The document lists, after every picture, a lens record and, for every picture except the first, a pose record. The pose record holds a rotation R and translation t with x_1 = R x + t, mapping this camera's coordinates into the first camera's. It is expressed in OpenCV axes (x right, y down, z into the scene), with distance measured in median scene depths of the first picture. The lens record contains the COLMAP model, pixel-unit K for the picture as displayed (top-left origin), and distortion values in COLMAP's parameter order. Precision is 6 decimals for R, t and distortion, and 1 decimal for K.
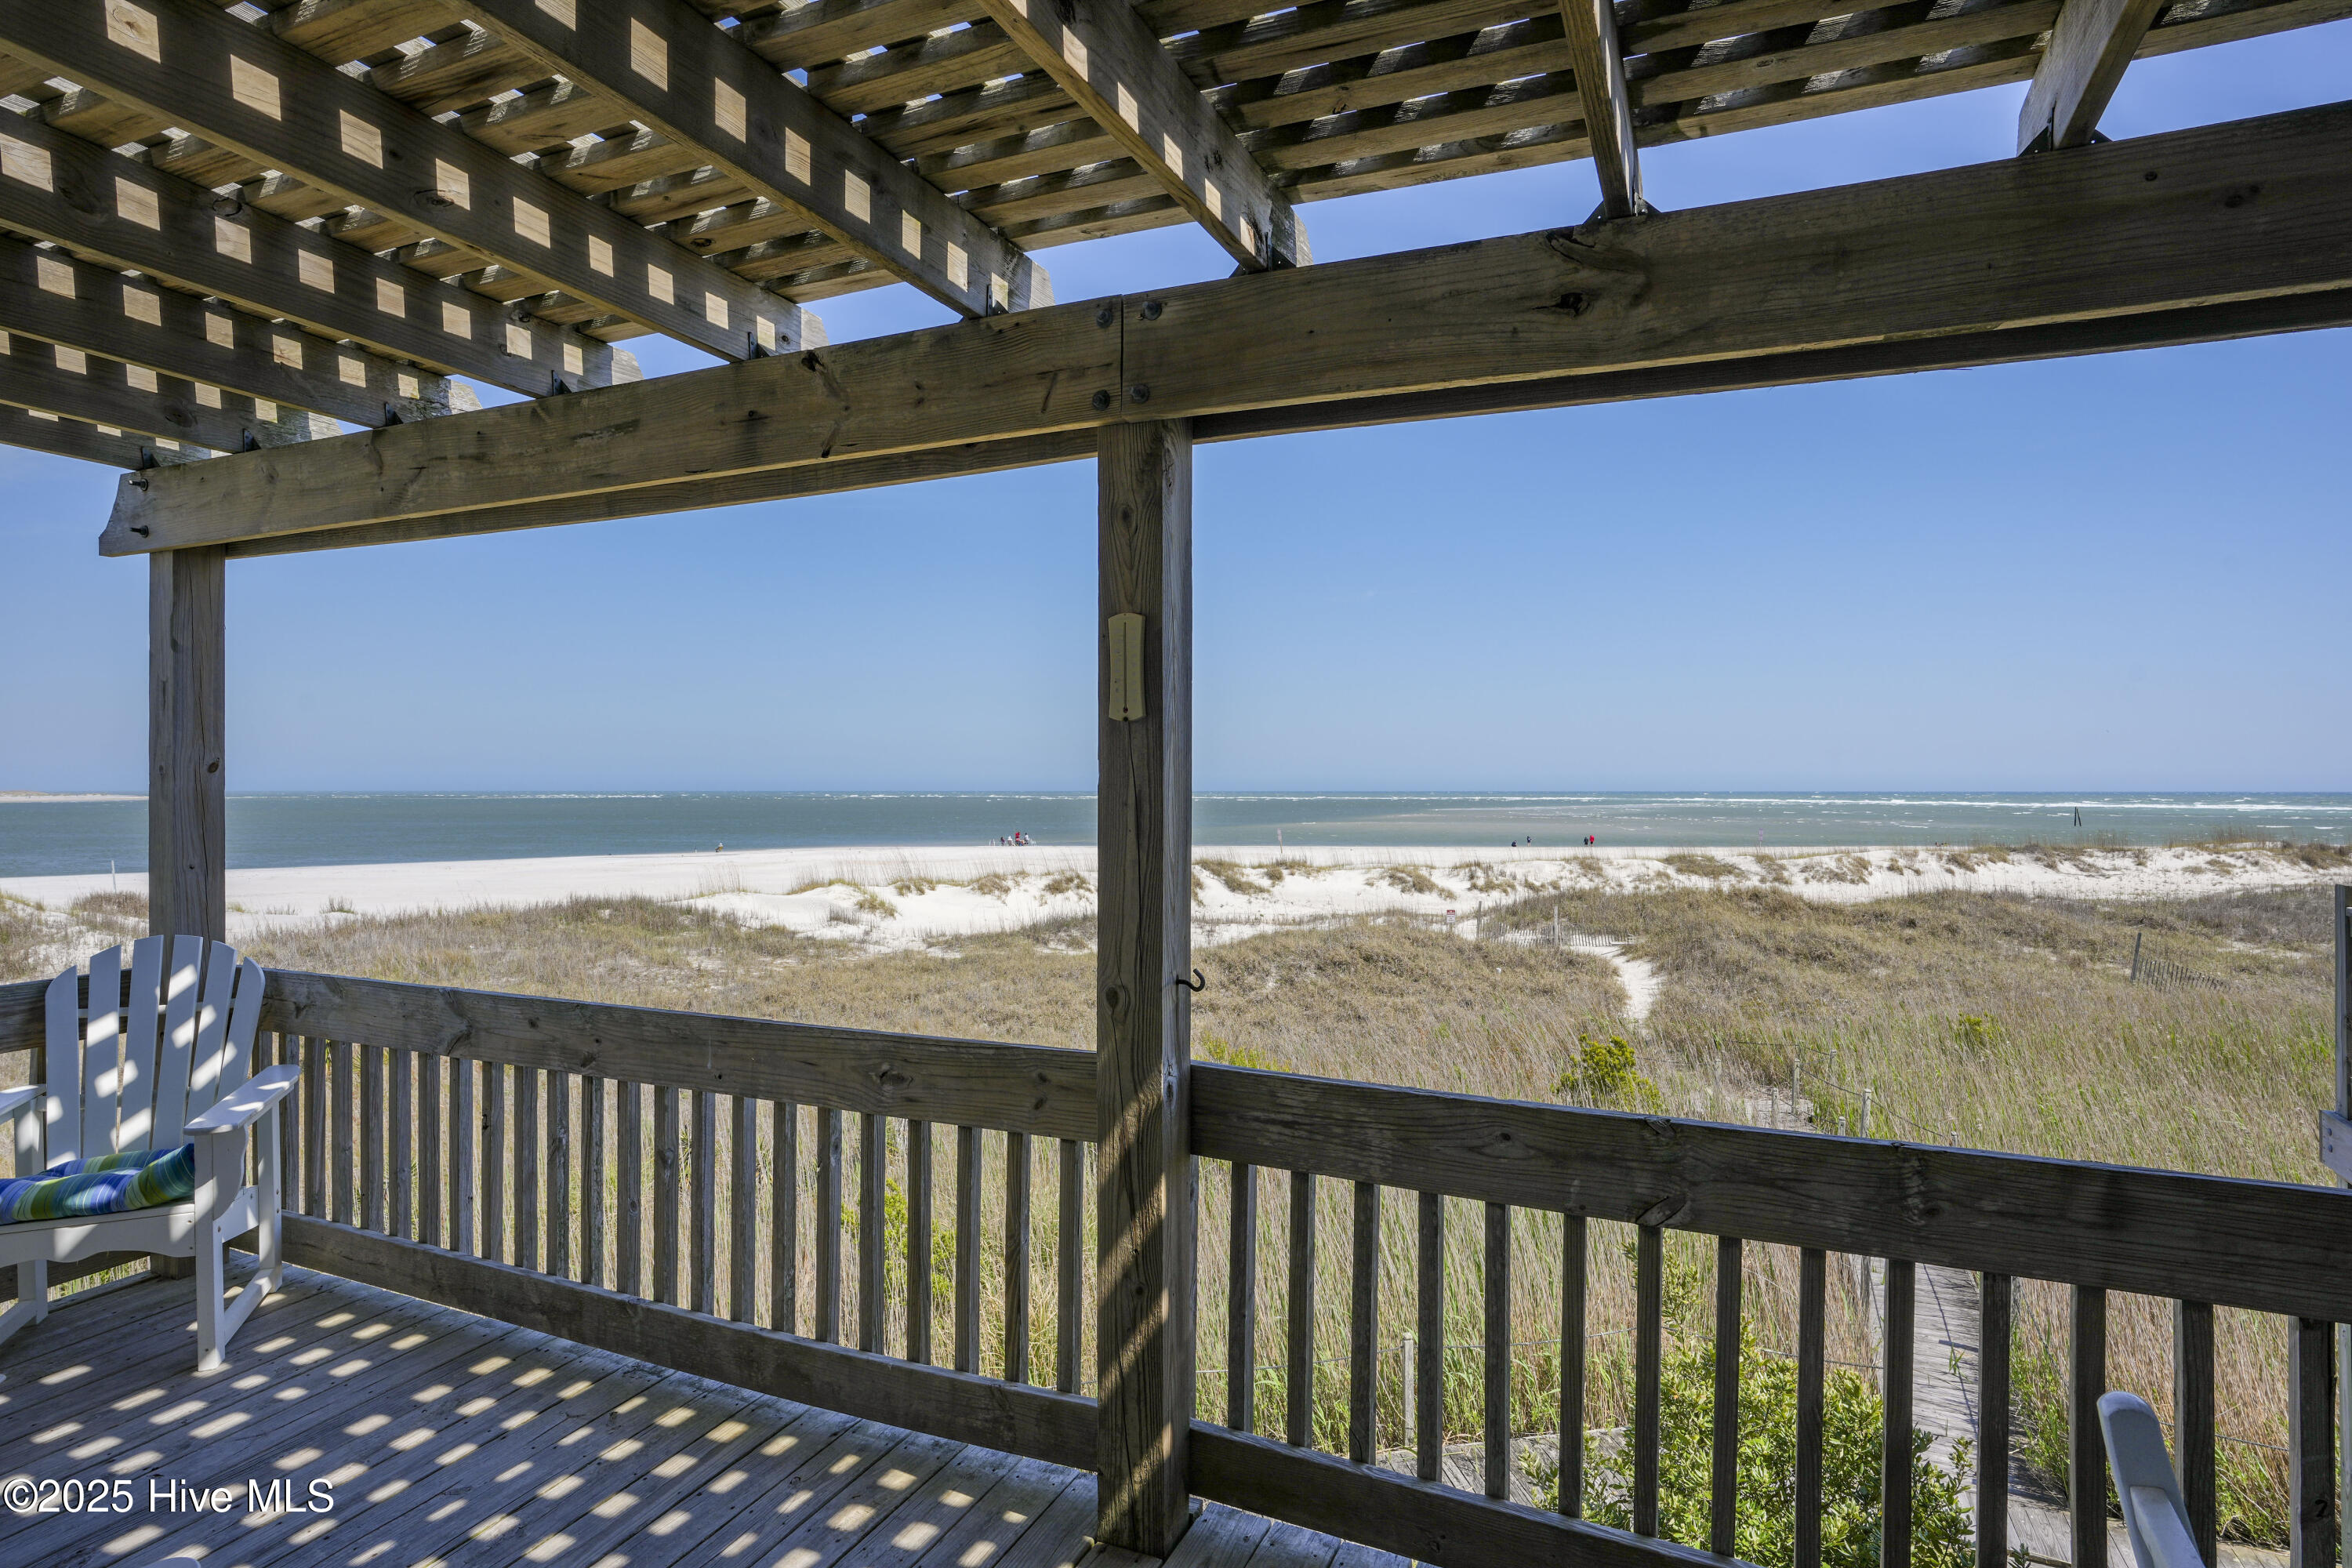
lens RADIAL K [[1234.5, 0, 1176.0], [0, 1234.5, 784.0], [0, 0, 1]] dist [-0.038204, 0.027762]
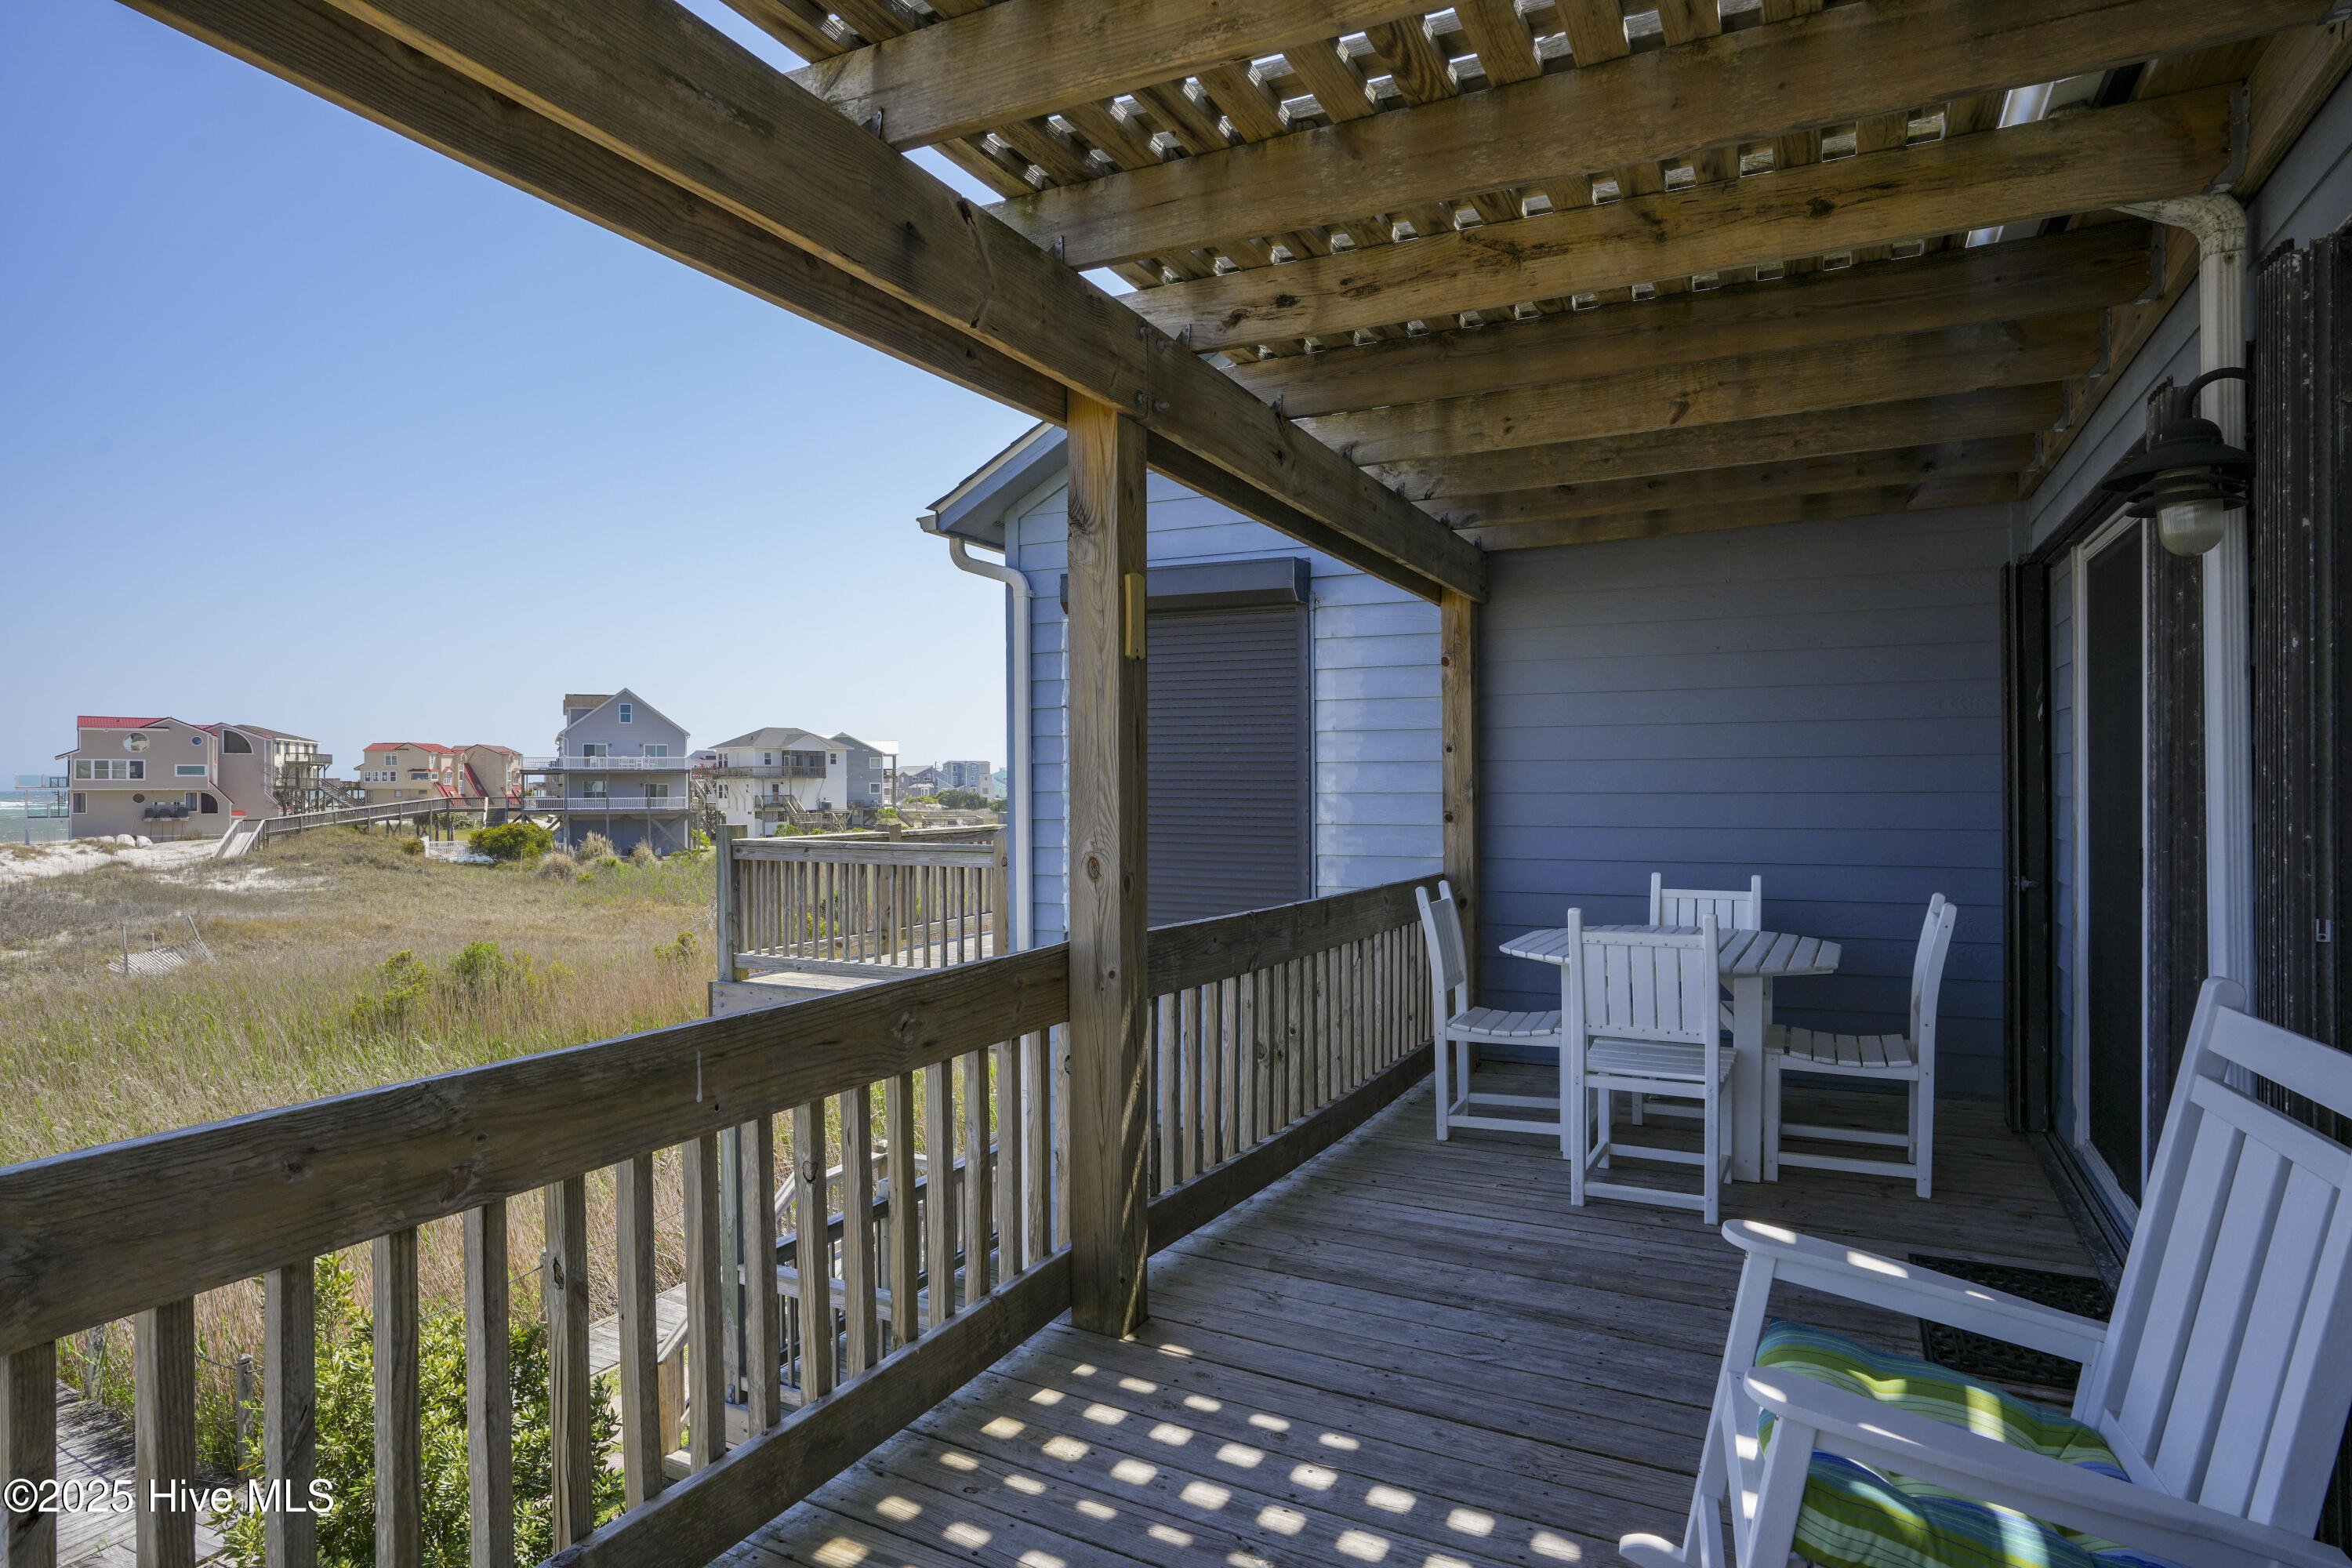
lens RADIAL K [[1366.2, 0, 1176.0], [0, 1366.2, 784.0], [0, 0, 1]] dist [-0.019300, 0.000878]
pose [[0.025169, 0.001963, 0.999681, -1.088088], [0.007395, 0.999970, -0.002150, 0.059982], [-0.999656, 0.007447, 0.025154, 0.707086]]
